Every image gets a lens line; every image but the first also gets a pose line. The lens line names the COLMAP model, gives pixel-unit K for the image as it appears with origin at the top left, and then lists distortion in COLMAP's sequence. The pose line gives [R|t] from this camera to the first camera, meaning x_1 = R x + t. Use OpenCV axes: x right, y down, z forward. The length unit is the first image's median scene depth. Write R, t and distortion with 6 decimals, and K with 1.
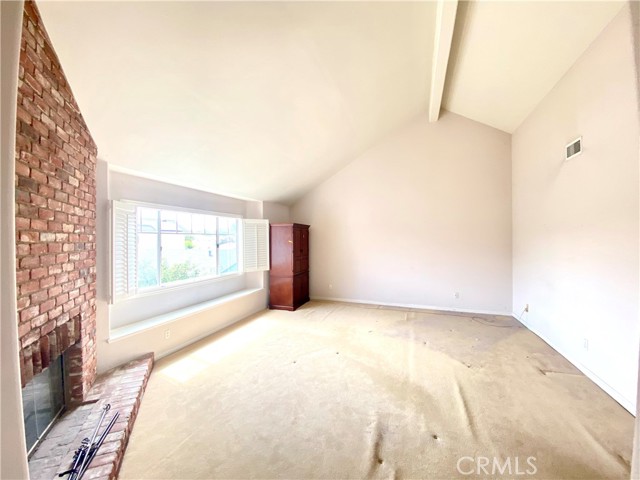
lens RADIAL K [[263.1, 0, 317.9], [0, 263.1, 241.5], [0, 0, 1]] dist [0.028617, -0.023172]
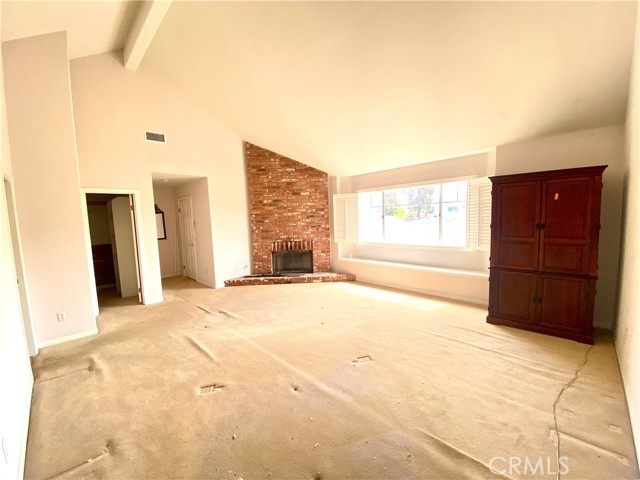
lens RADIAL K [[263.1, 0, 317.9], [0, 263.1, 241.5], [0, 0, 1]] dist [0.028617, -0.023172]
pose [[-0.418887, 0.116823, -0.900492, 0.617462], [0.042687, 0.993127, 0.108983, -0.011535], [0.907034, 0.007212, -0.420995, 0.899725]]
